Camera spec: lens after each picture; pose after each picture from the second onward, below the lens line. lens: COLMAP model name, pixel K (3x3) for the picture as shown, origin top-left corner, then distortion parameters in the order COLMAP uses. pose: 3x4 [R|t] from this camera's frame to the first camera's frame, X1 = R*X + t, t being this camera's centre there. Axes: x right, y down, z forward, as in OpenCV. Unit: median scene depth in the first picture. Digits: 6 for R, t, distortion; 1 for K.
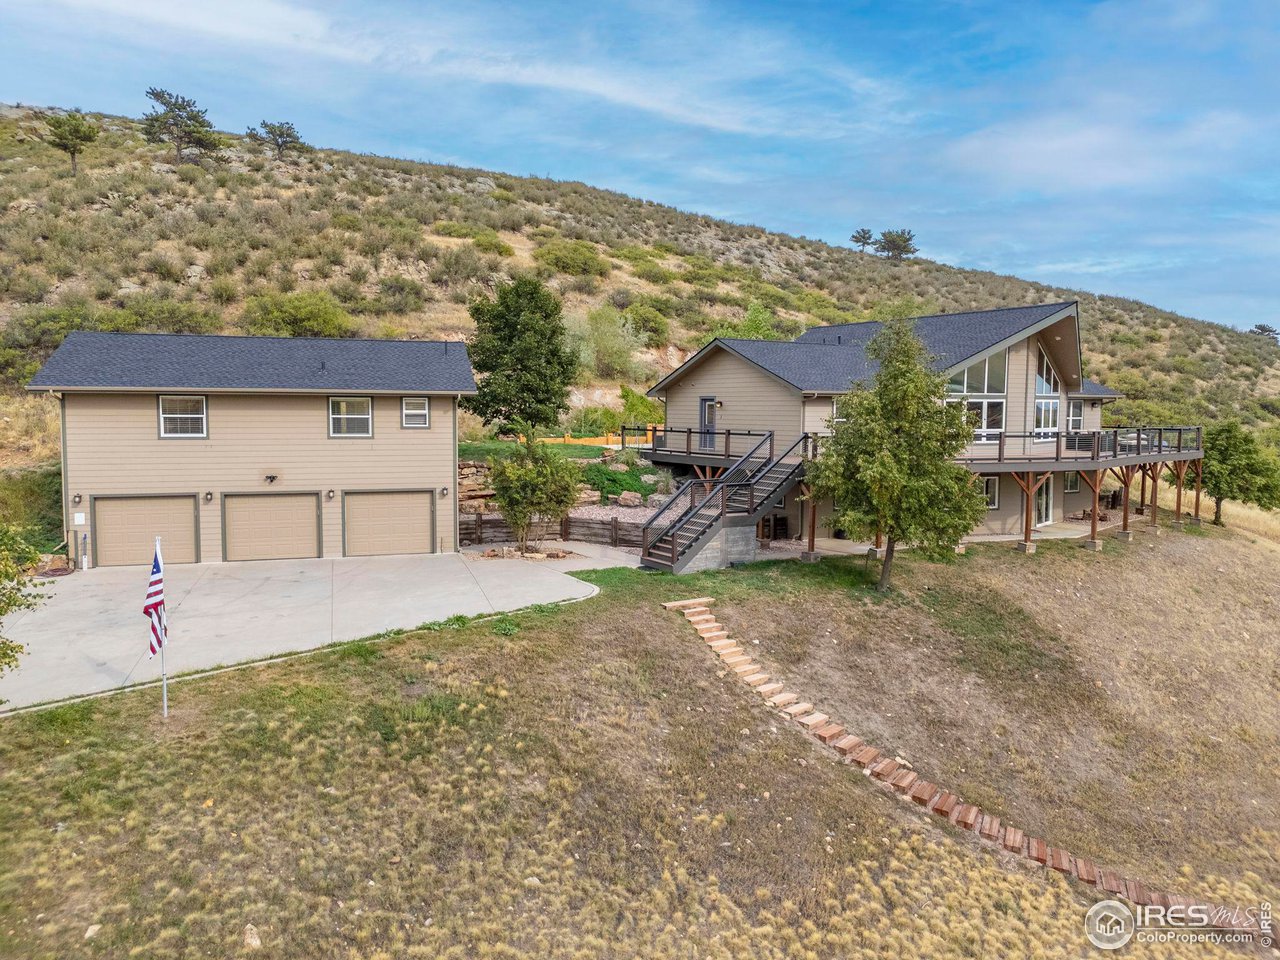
lens RADIAL K [[936.4, 0, 651.5], [0, 936.4, 484.6], [0, 0, 1]] dist [0.075164, -0.061994]
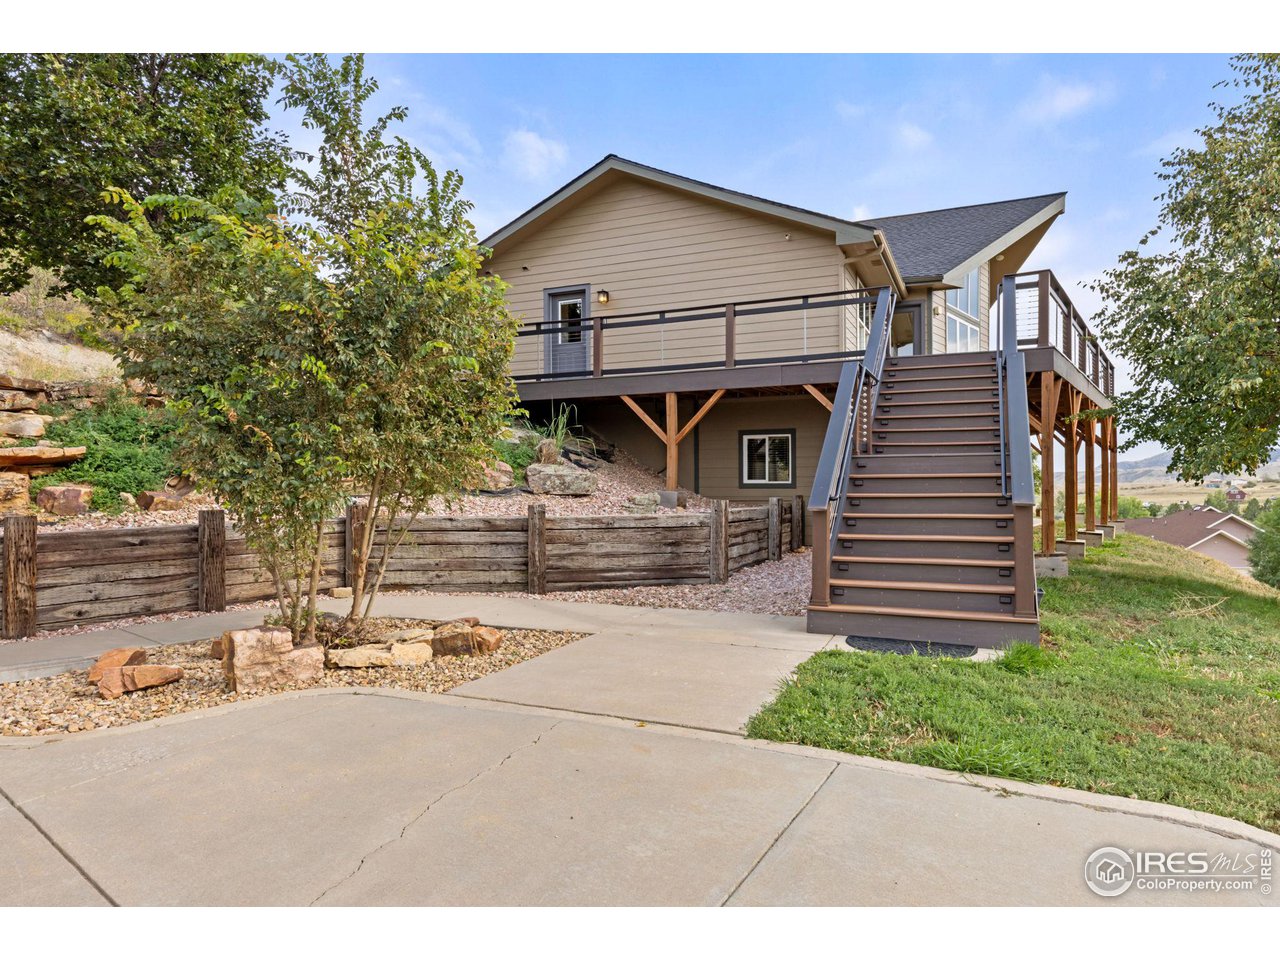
lens RADIAL K [[773.9, 0, 639.8], [0, 773.9, 478.8], [0, 0, 1]] dist [0.010539, 0.002035]
pose [[0.842612, -0.015584, 0.538296, -0.201542], [0.059766, 0.996112, -0.064716, 0.058129], [-0.535195, 0.086703, 0.840267, 0.950352]]
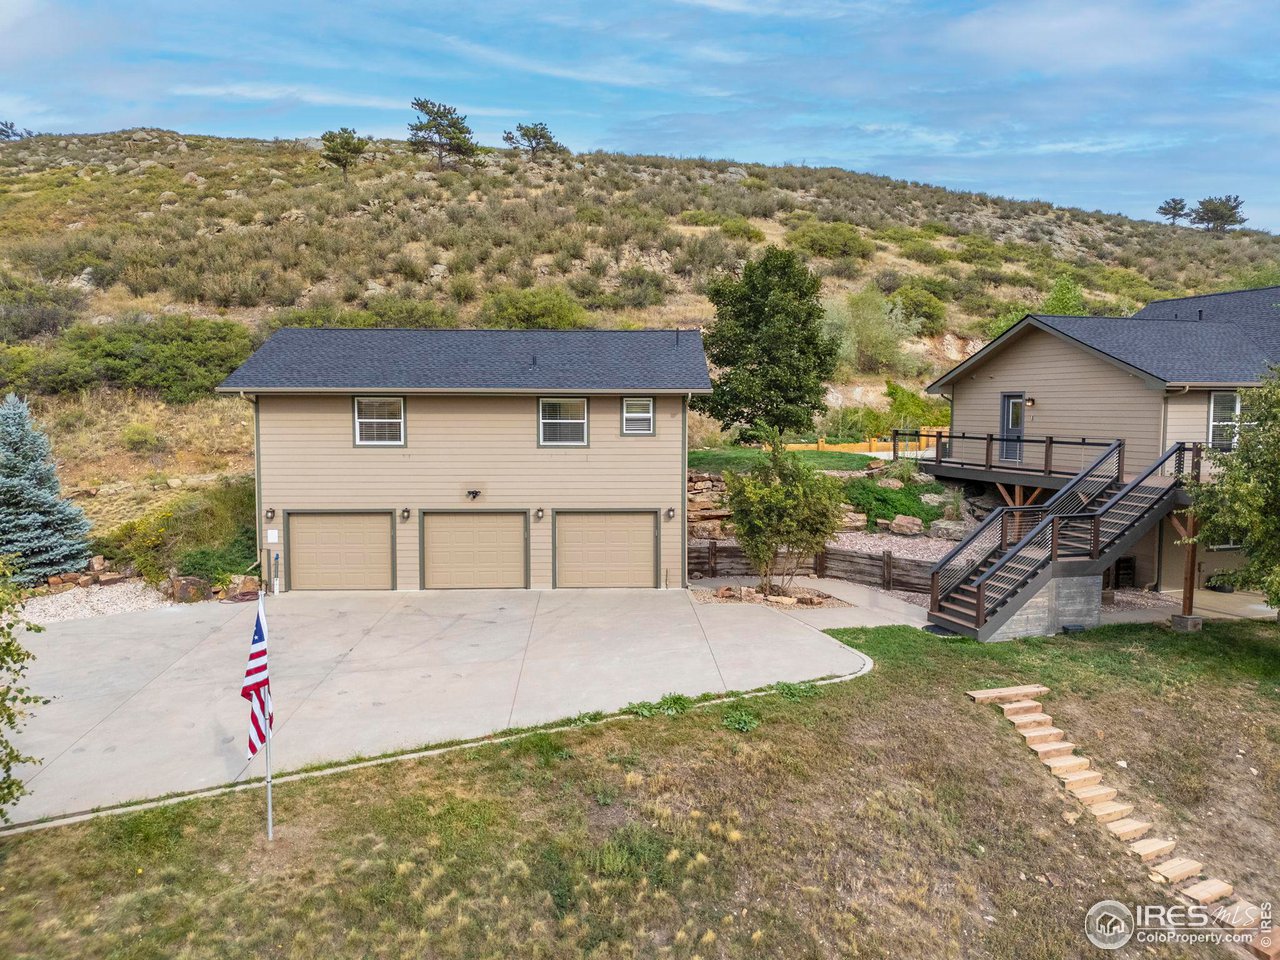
lens RADIAL K [[936.4, 0, 638.2], [0, 936.4, 478.2], [0, 0, 1]] dist [0.075164, -0.061994]
pose [[0.962290, 0.016618, -0.271517, -0.035225], [-0.018765, 0.999810, -0.005315, -0.021405], [0.271377, 0.010210, 0.962419, 0.260381]]
